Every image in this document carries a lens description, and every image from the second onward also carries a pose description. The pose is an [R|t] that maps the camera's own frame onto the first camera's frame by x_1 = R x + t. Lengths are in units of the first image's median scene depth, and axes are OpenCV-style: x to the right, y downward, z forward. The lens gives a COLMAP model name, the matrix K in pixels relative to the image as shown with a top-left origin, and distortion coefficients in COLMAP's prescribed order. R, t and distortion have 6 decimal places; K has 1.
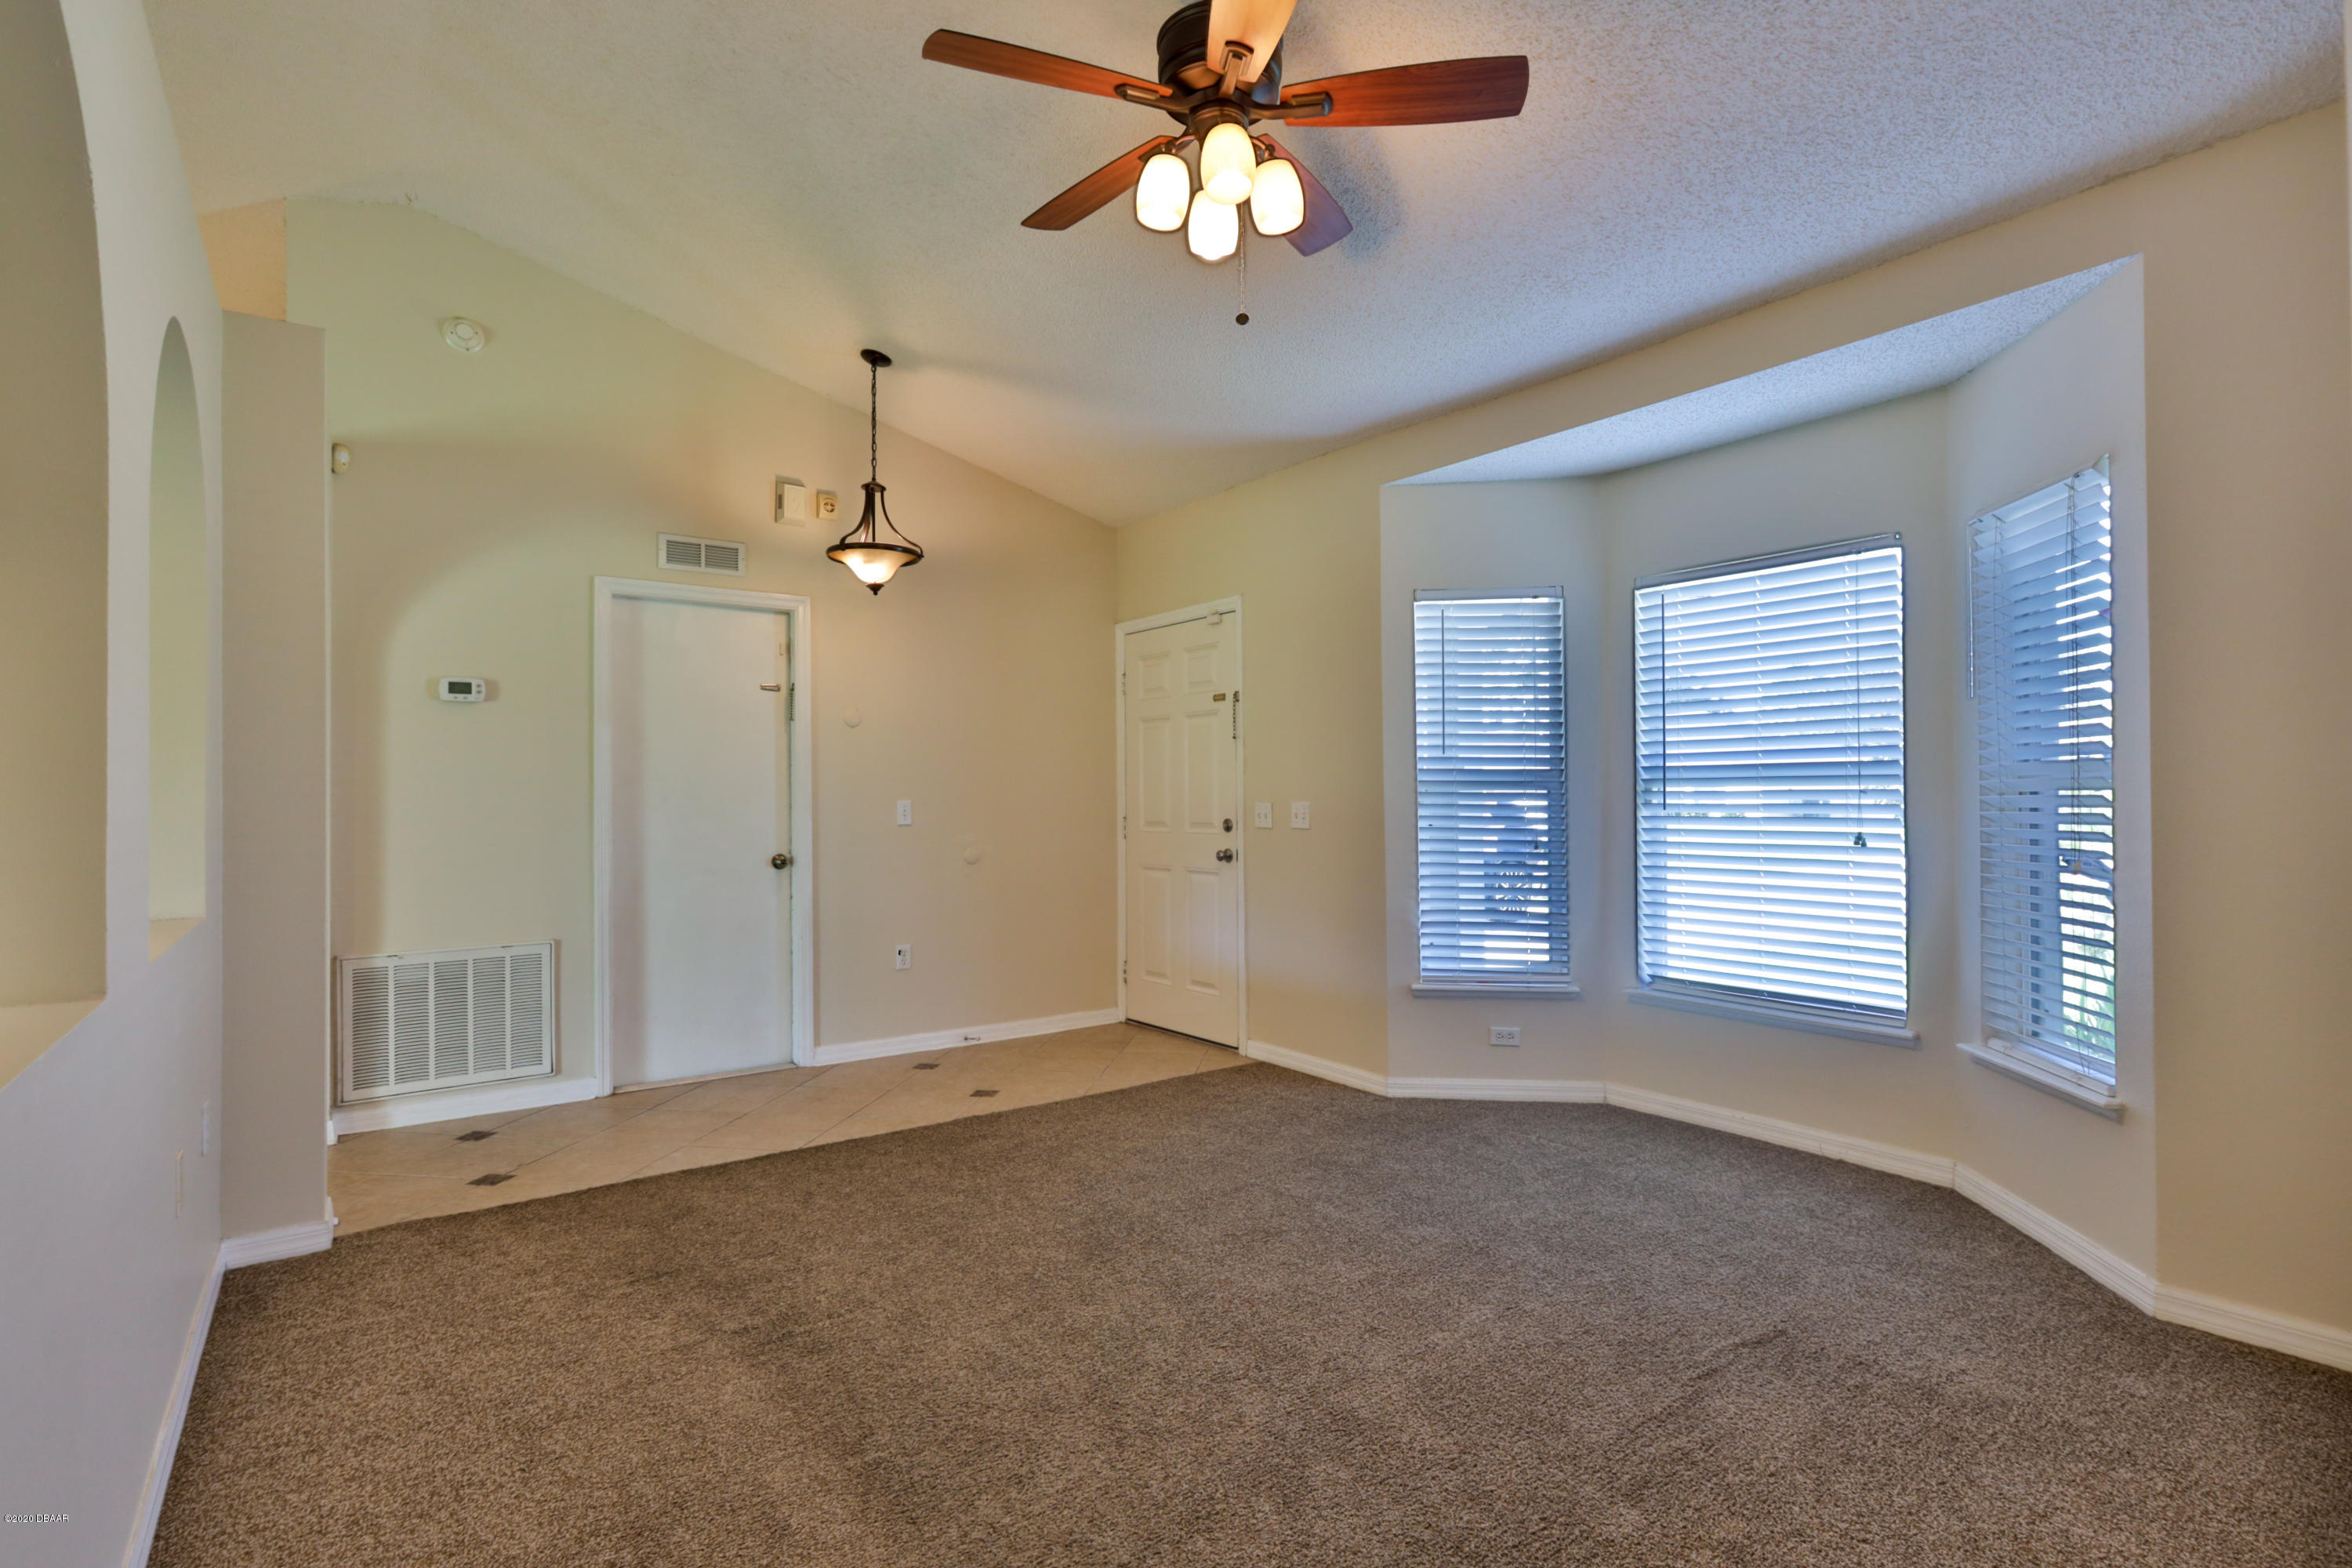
lens RADIAL K [[1126.1, 0, 1176.0], [0, 1126.1, 784.0], [0, 0, 1]] dist [0.000140, 0.002233]
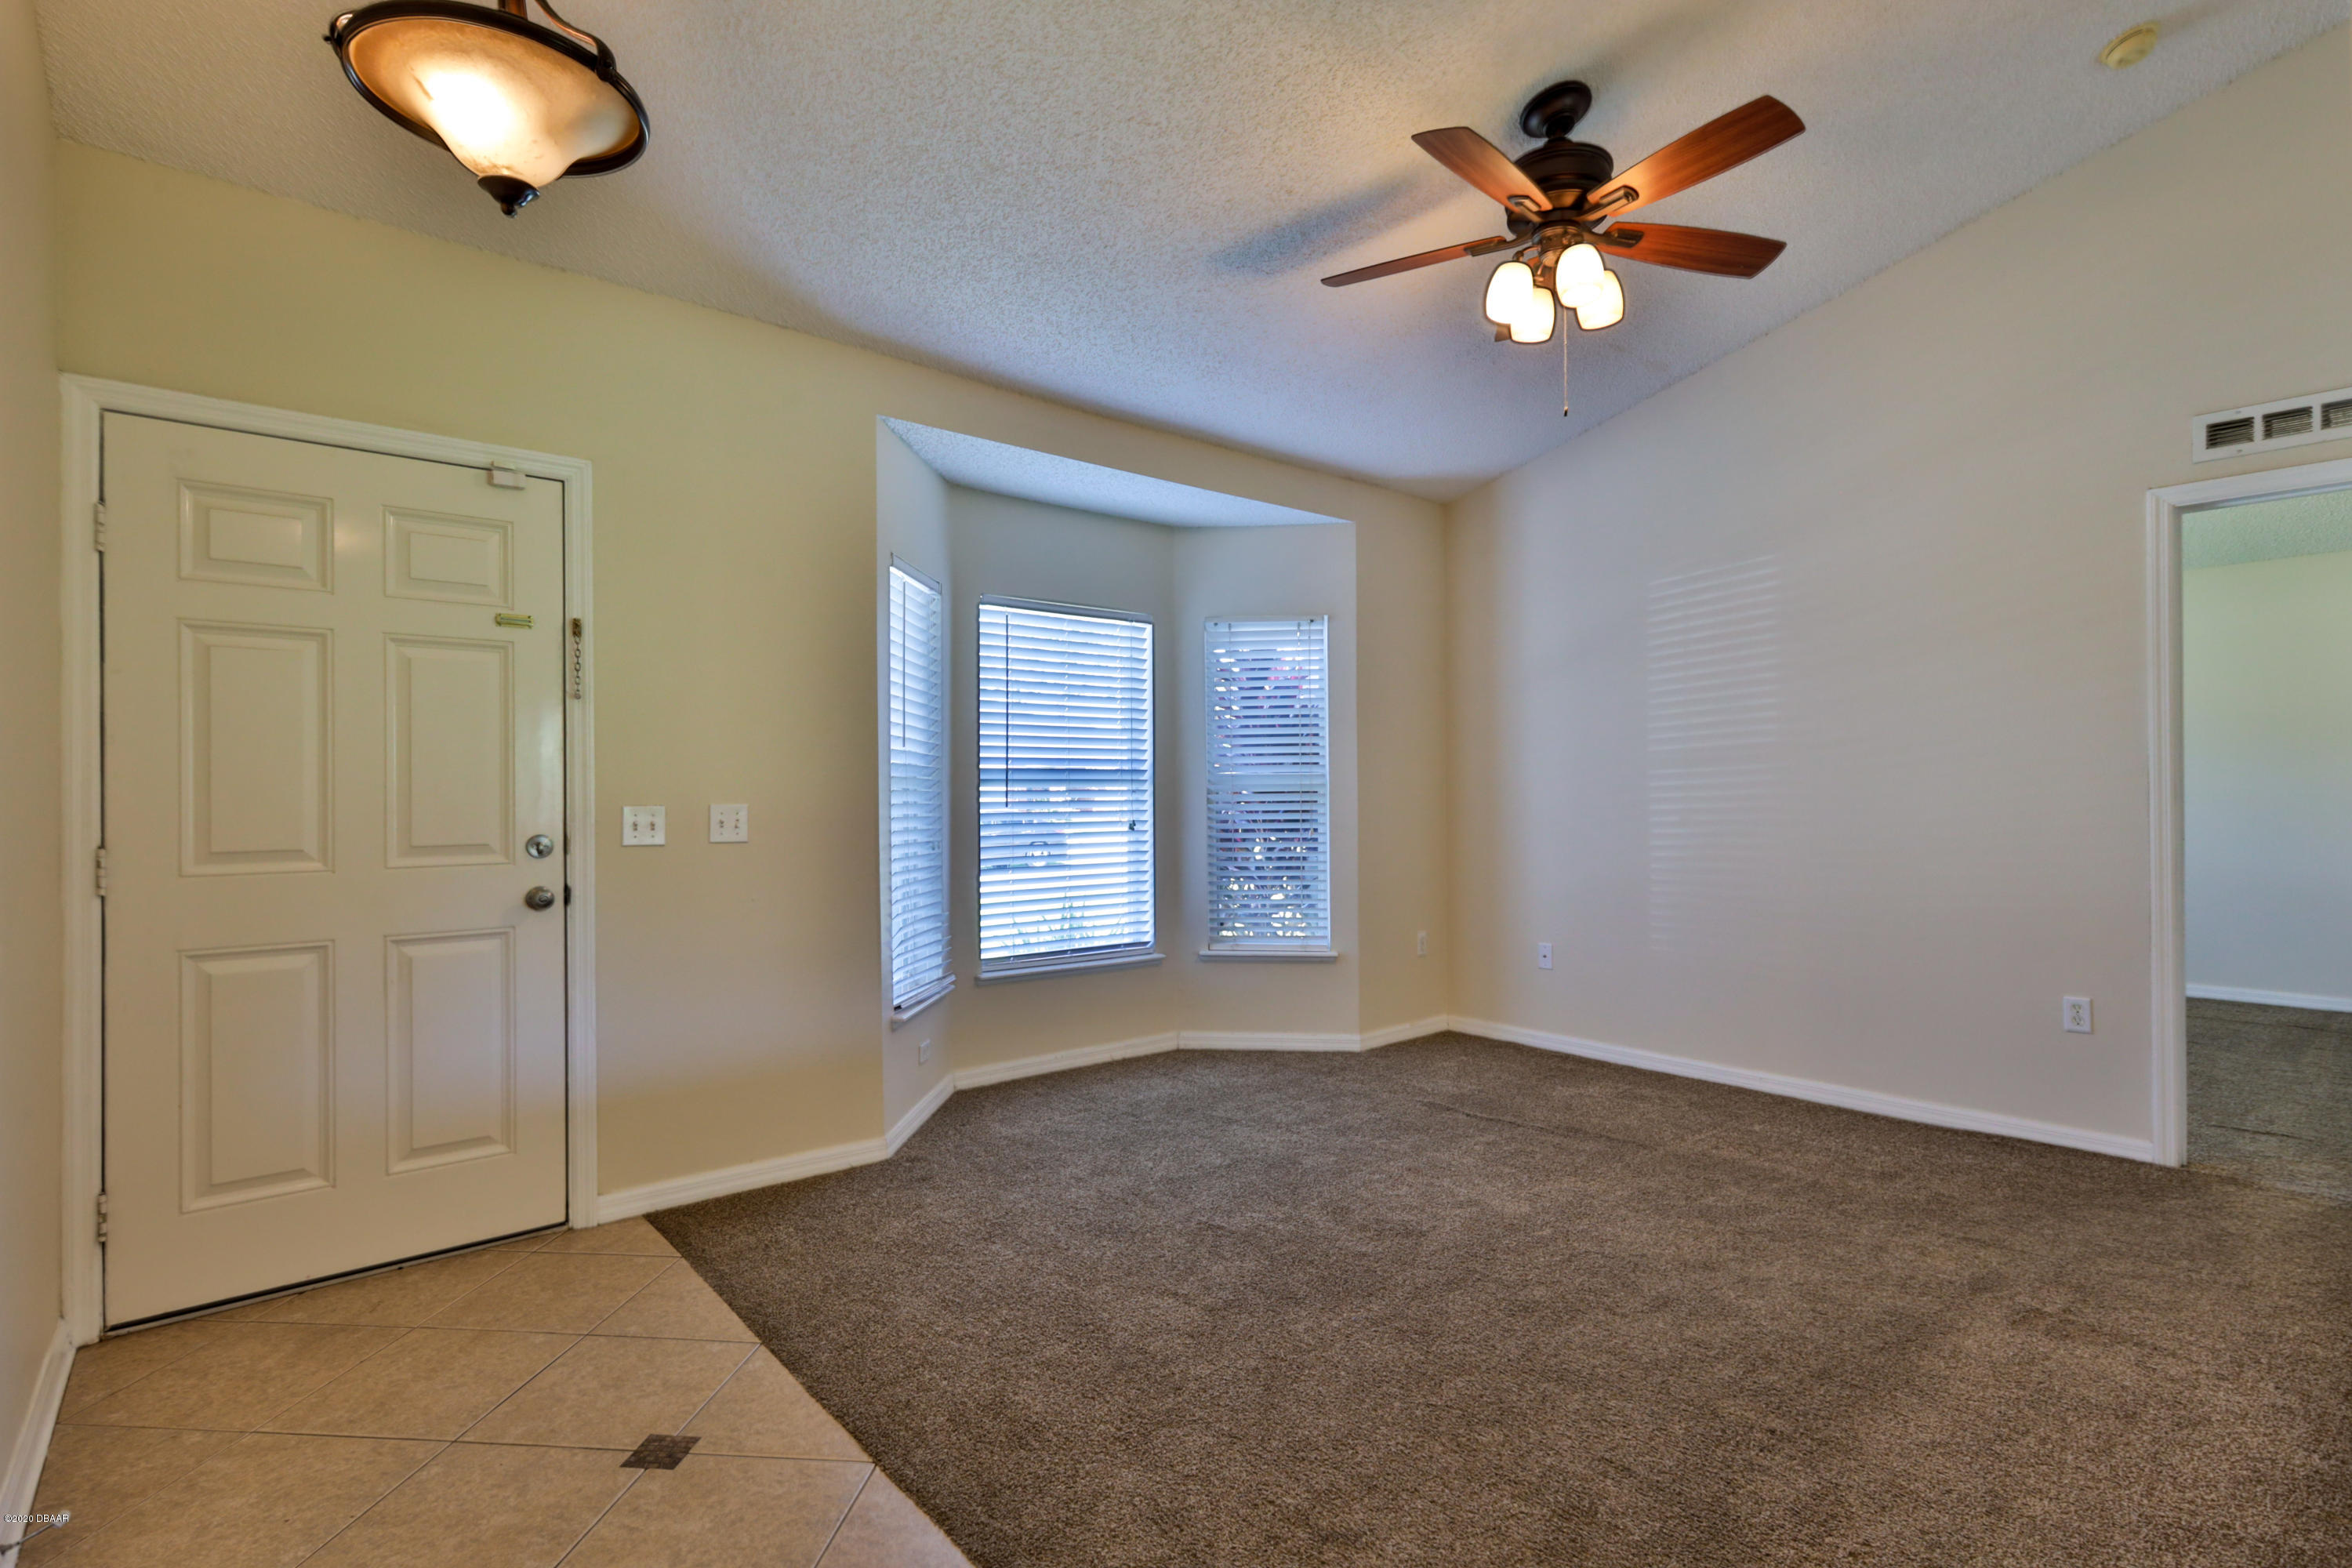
lens RADIAL K [[1126.1, 0, 1176.0], [0, 1126.1, 784.0], [0, 0, 1]] dist [0.000140, 0.002233]
pose [[-0.060709, 0.010324, 0.998102, -0.676633], [-0.007609, 0.999913, -0.010805, 0.010418], [-0.998126, -0.008250, -0.060626, 0.874831]]
